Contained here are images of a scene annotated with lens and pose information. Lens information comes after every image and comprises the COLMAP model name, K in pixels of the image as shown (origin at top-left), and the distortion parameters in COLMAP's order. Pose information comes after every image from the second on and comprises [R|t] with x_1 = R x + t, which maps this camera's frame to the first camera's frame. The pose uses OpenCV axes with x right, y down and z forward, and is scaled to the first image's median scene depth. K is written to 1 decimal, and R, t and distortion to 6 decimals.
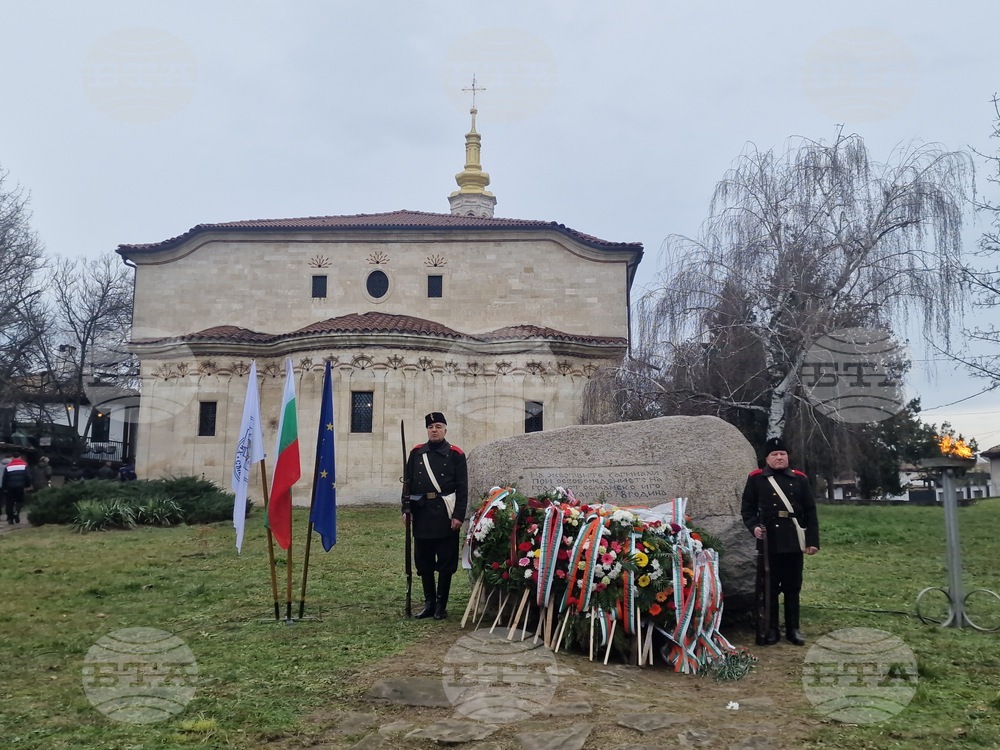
lens RADIAL K [[971.8, 0, 480.3], [0, 971.8, 375.9], [0, 0, 1]] dist [0.228243, -0.576963]
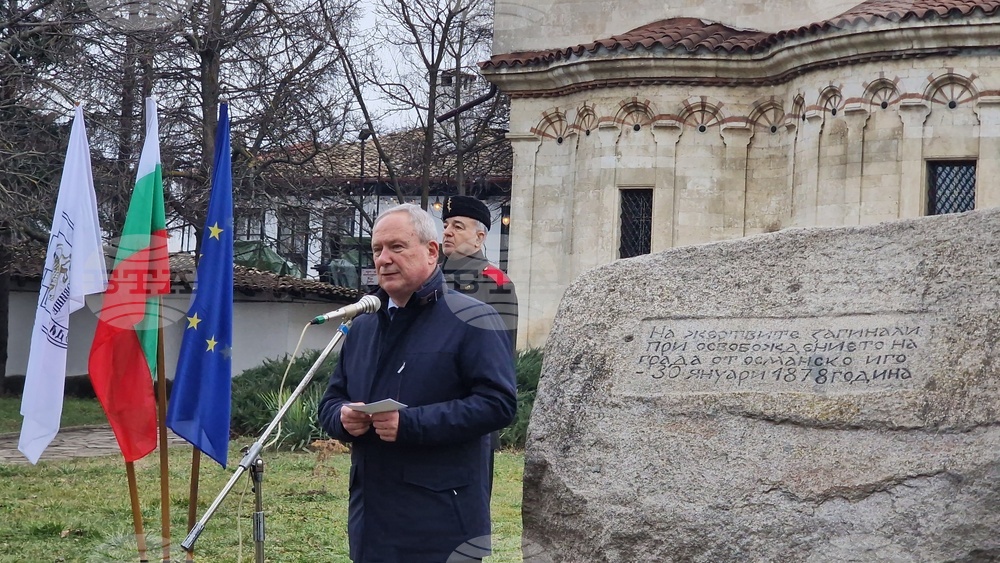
lens RADIAL K [[2397.1, 0, 496.6], [0, 2397.1, 314.0], [0, 0, 1]] dist [-0.458181, 7.968778]
pose [[0.903963, 0.008296, -0.427530, 0.134866], [0.025223, 0.997036, 0.072679, 0.002296], [0.426866, -0.076483, 0.901075, -0.016267]]
